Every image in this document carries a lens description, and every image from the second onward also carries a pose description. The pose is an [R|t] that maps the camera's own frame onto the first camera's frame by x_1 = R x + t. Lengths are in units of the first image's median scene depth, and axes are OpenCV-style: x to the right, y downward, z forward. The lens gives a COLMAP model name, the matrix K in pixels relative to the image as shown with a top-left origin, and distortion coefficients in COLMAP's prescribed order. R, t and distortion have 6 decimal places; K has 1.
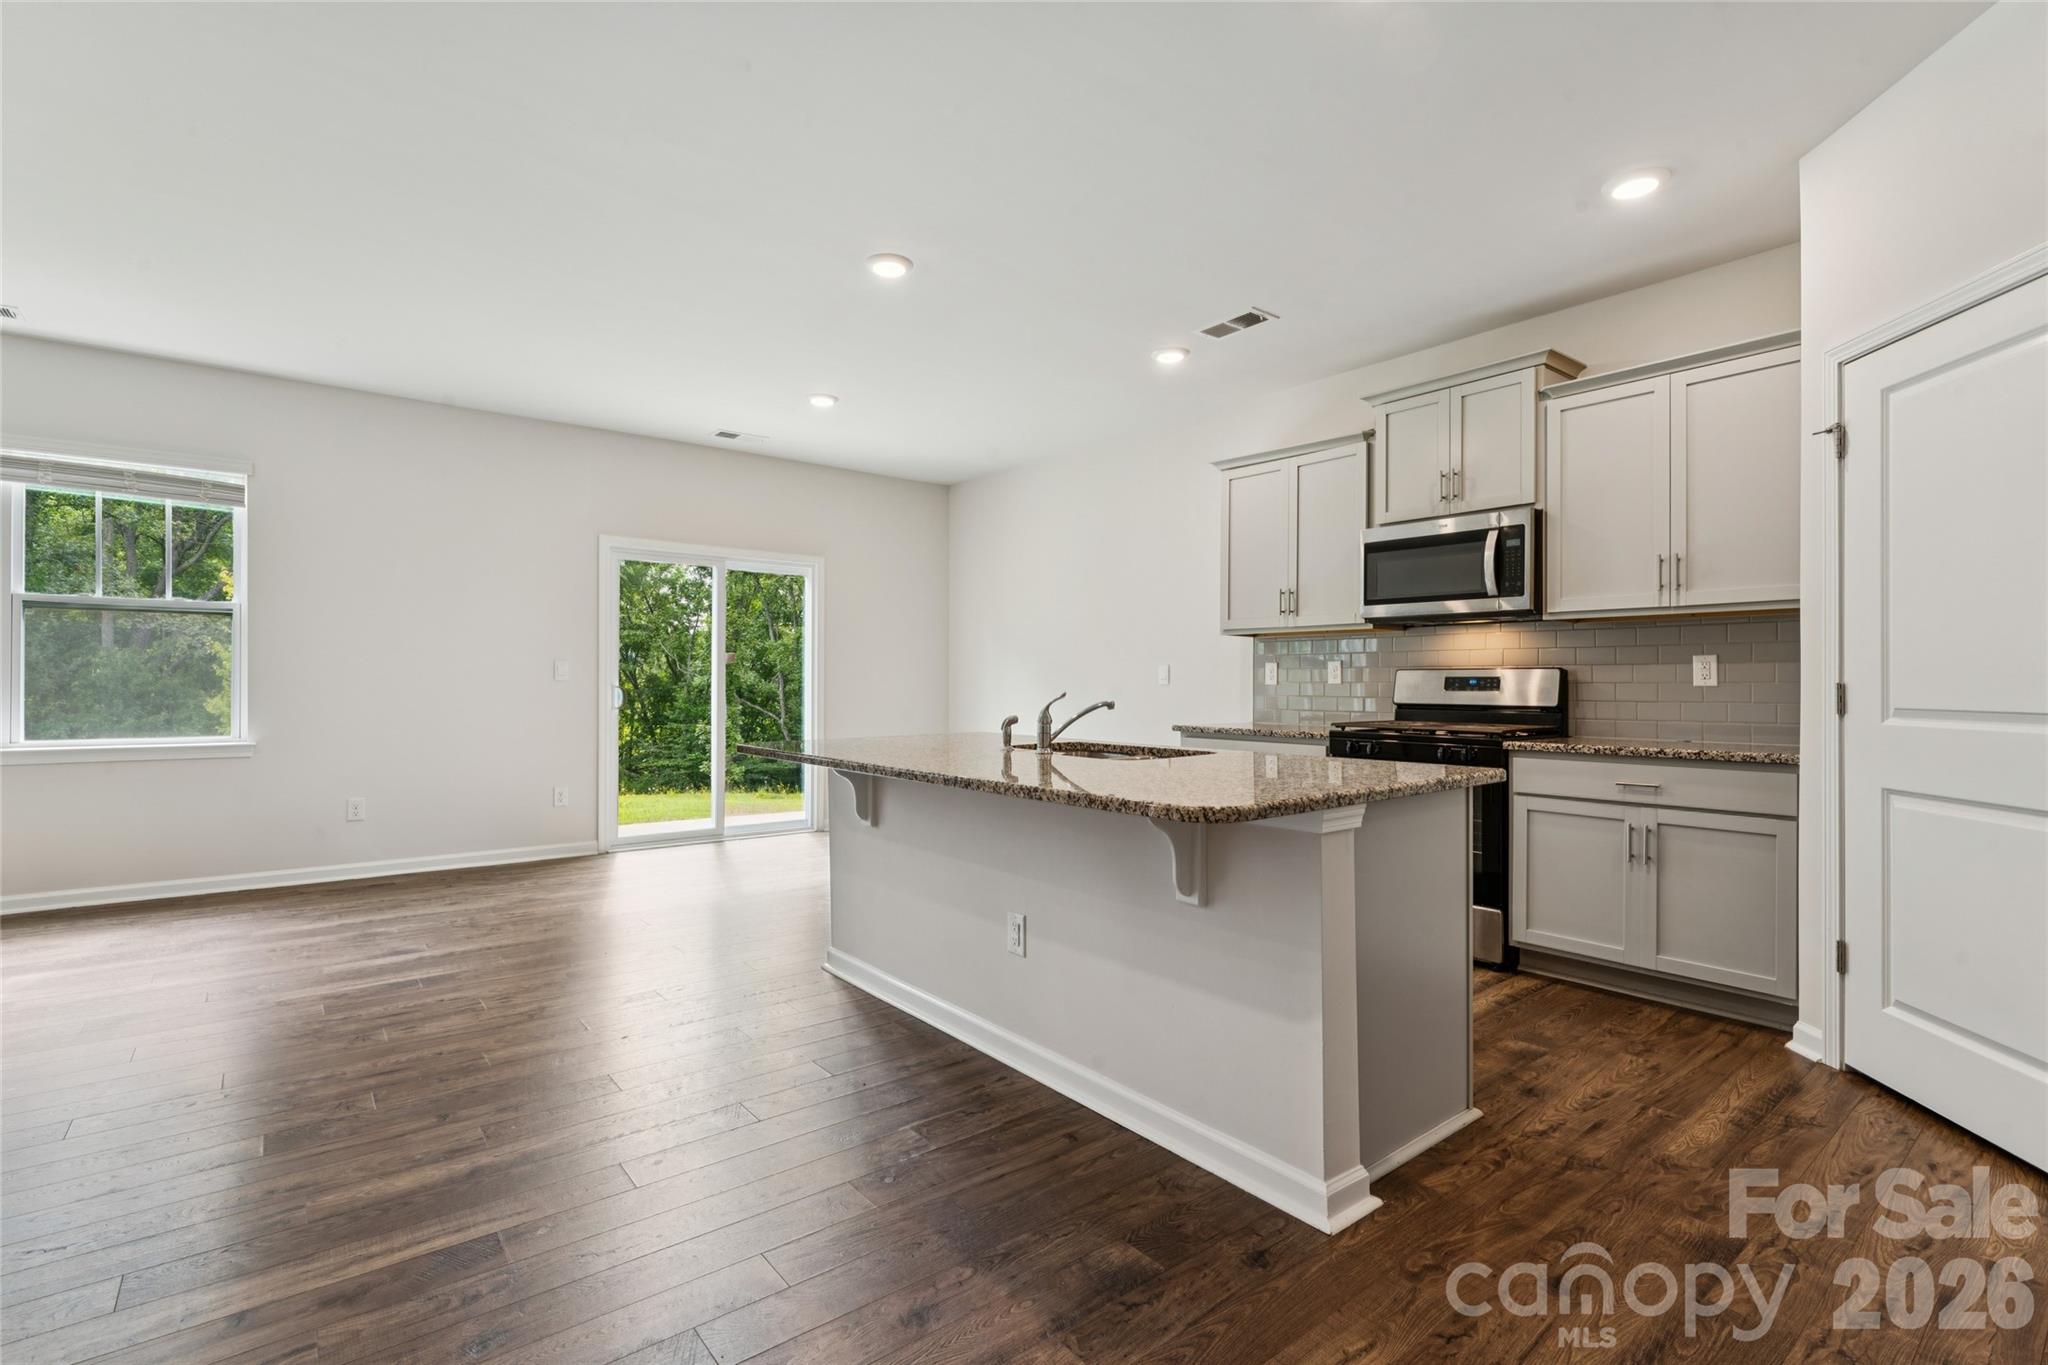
lens RADIAL K [[939.2, 0, 1013.4], [0, 939.2, 690.7], [0, 0, 1]] dist [-0.001711, 0.000336]
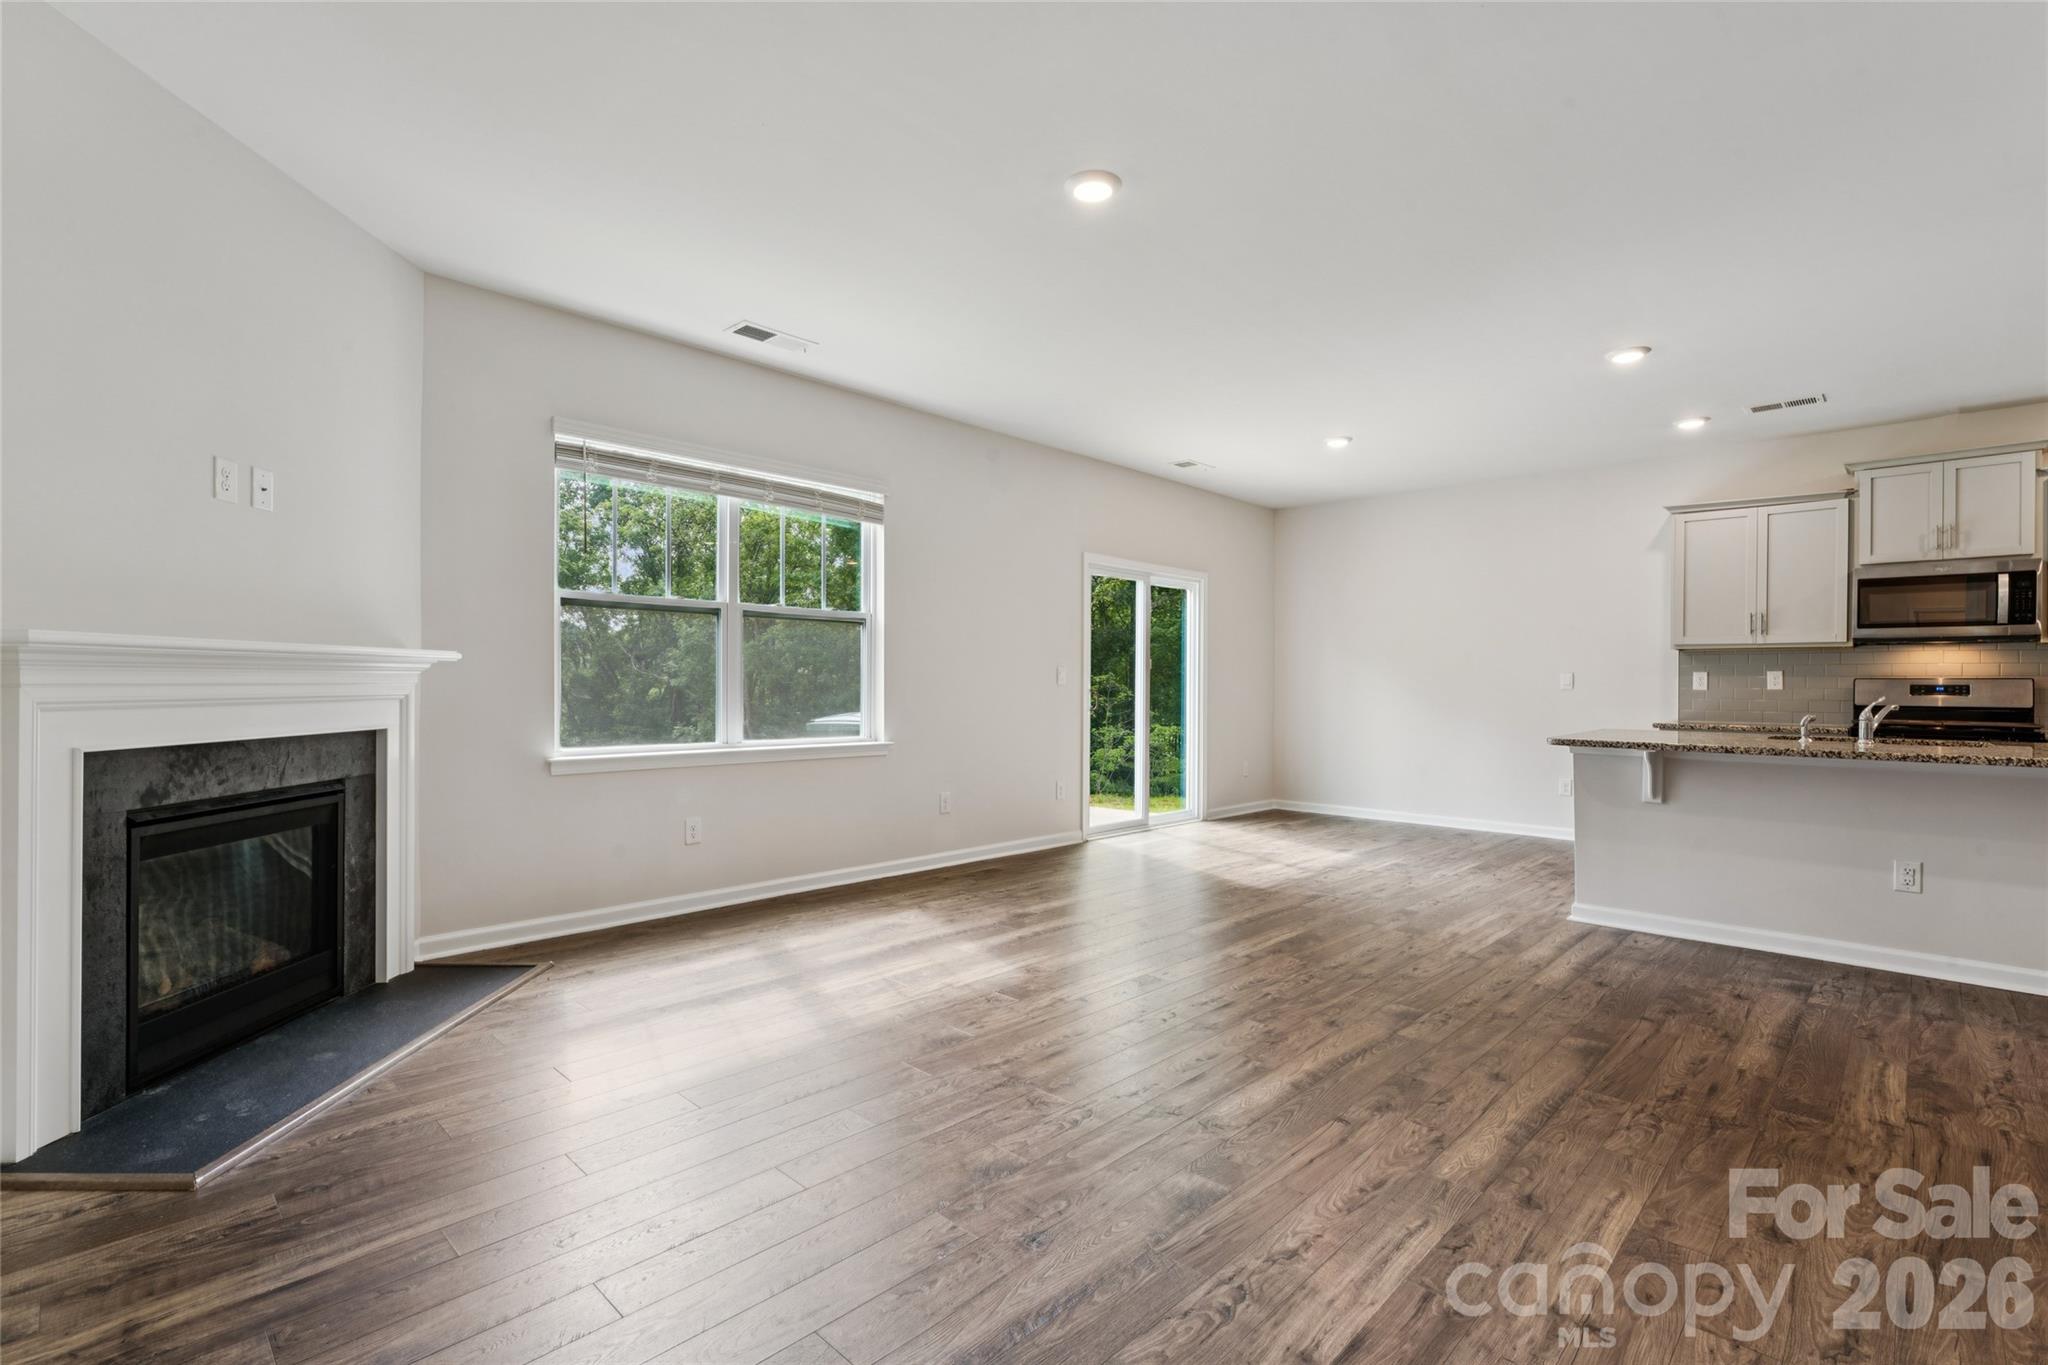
lens RADIAL K [[939.2, 0, 999.5], [0, 939.2, 685.6], [0, 0, 1]] dist [-0.001711, 0.000336]
pose [[0.991841, 0.003022, 0.127442, -0.919423], [-0.002133, 0.999972, -0.007109, -0.001638], [-0.127460, 0.006779, 0.991821, -0.105618]]
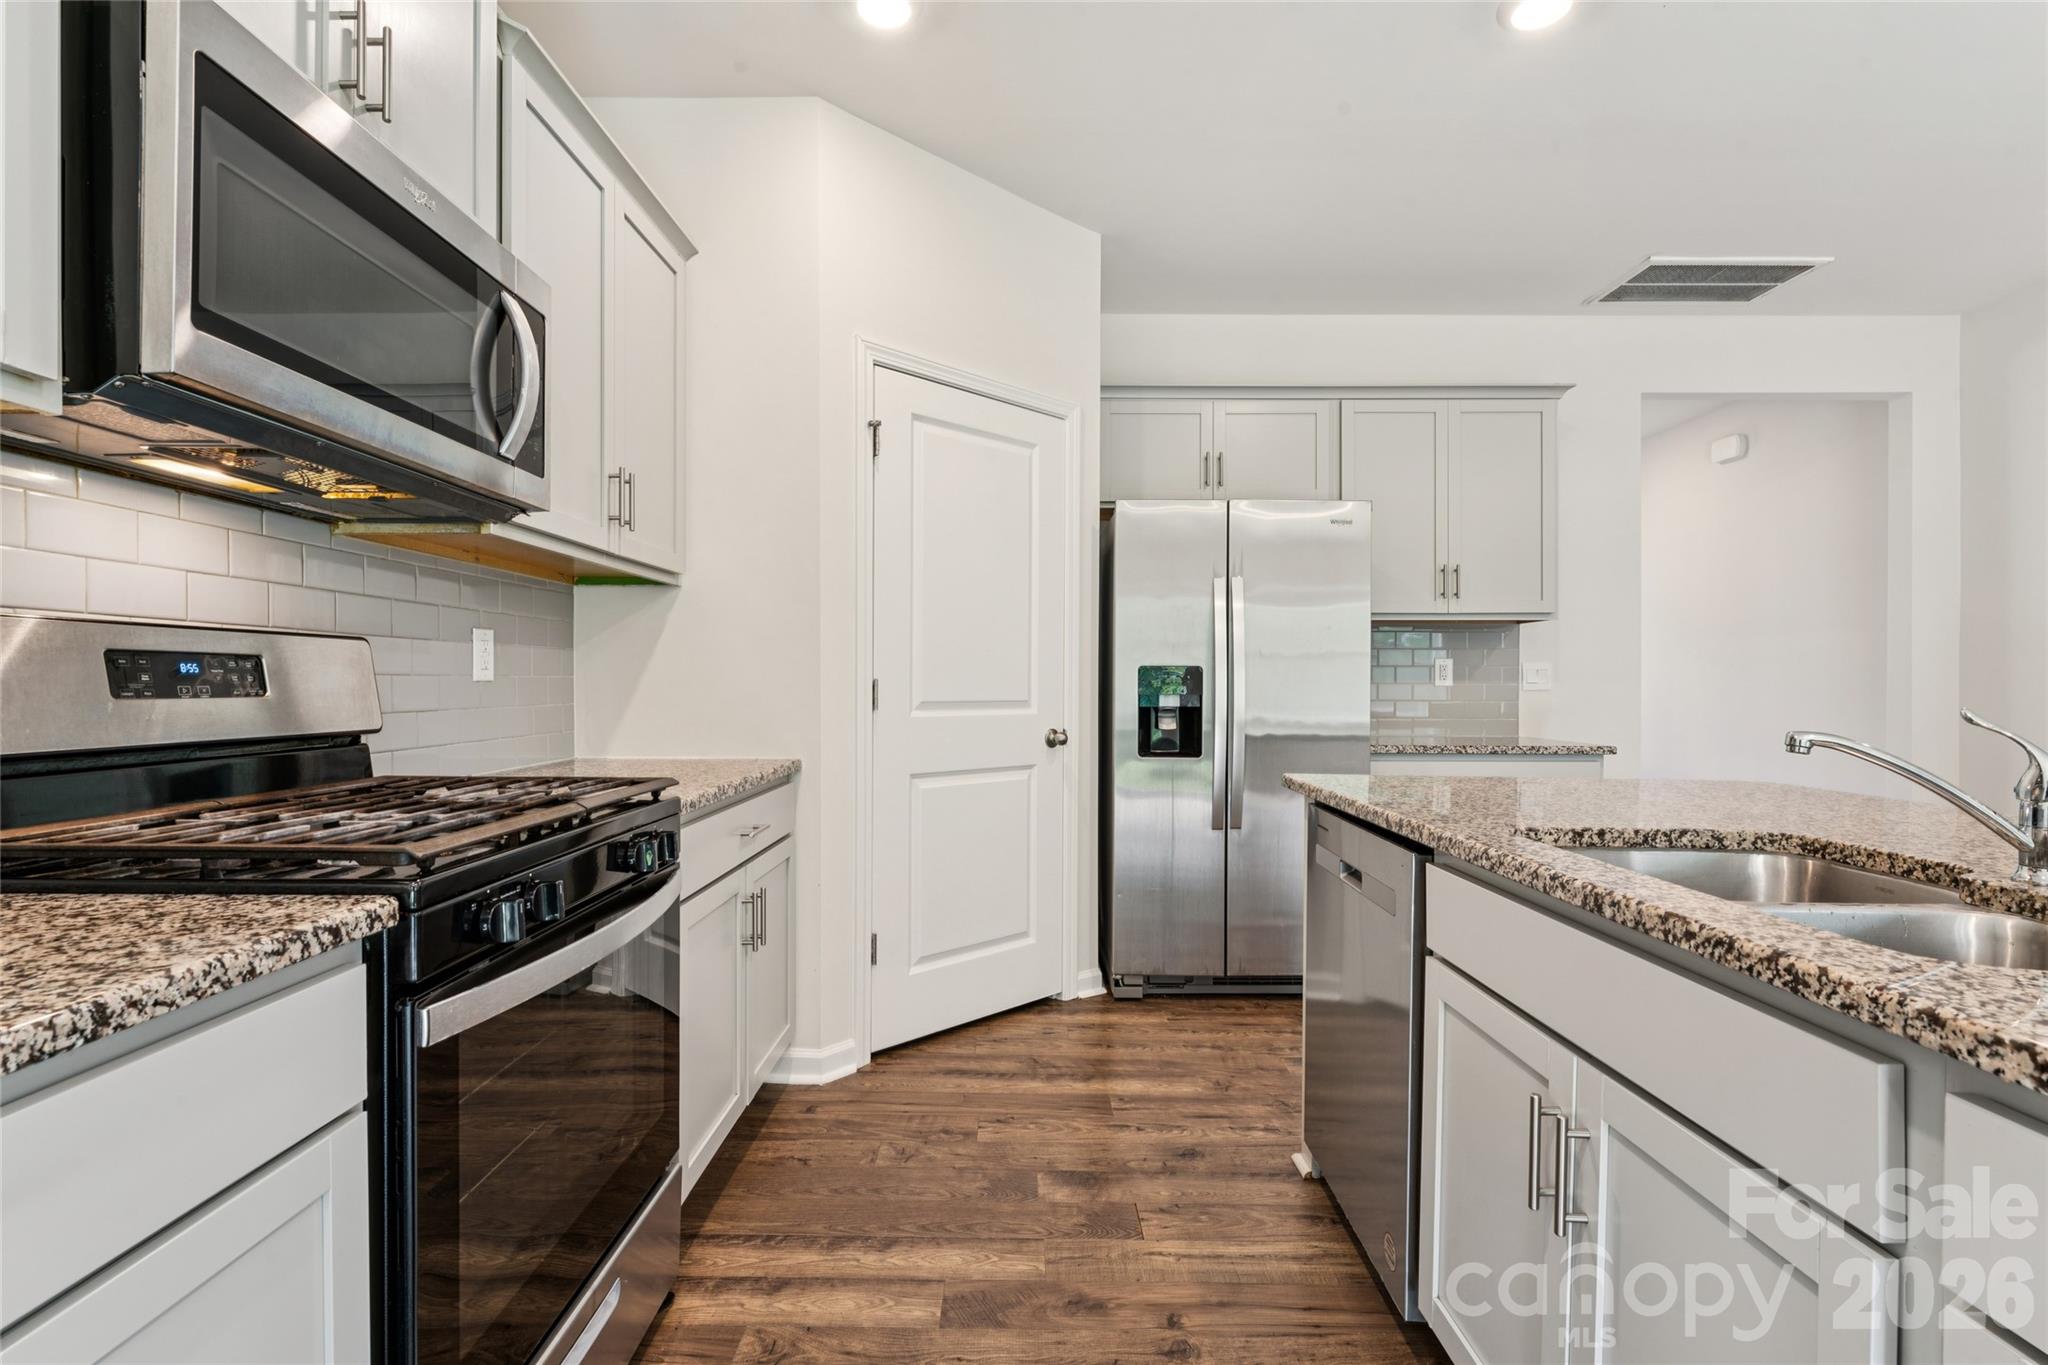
lens RADIAL K [[939.2, 0, 1017.9], [0, 939.2, 686.7], [0, 0, 1]] dist [-0.001711, 0.000336]
pose [[-0.777859, -0.008319, 0.628383, 0.077185], [-0.002088, 0.999941, 0.010654, -0.006762], [-0.628435, 0.006975, -0.777831, 1.032670]]
